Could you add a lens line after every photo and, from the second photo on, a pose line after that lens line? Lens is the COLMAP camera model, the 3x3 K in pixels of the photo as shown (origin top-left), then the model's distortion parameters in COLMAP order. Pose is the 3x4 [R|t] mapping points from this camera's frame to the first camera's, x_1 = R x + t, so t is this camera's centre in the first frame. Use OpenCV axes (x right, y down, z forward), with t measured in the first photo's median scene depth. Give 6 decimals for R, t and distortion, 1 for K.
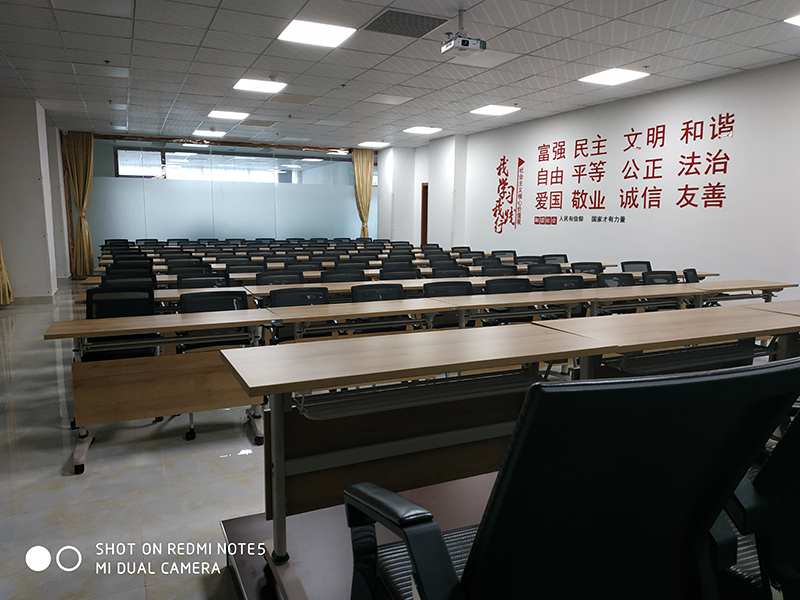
lens RADIAL K [[583.4, 0, 386.2], [0, 583.4, 300.0], [0, 0, 1]] dist [0.031556, -0.066374]
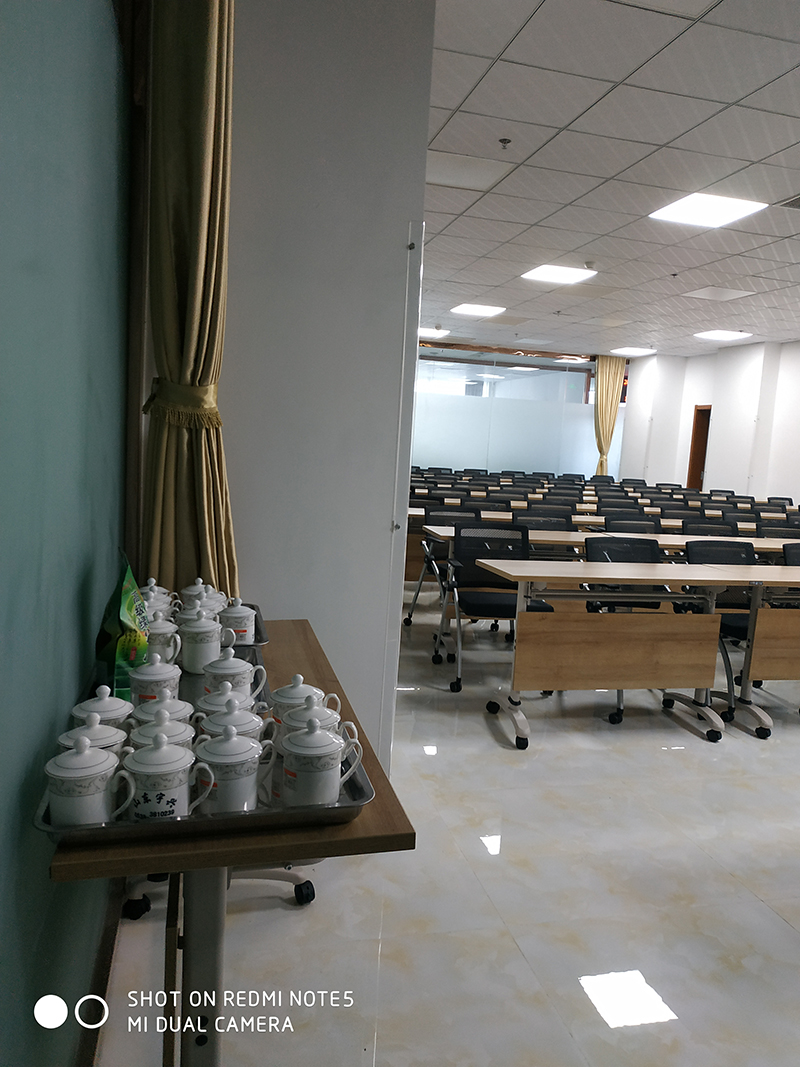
lens RADIAL K [[778.2, 0, 385.8], [0, 778.2, 534.5], [0, 0, 1]] dist [0.031556, -0.066374]
pose [[0.977797, 0.075958, -0.195305, -0.223785], [-0.080665, 0.996609, -0.016248, 0.013009], [0.193408, 0.031642, 0.980608, -0.049451]]
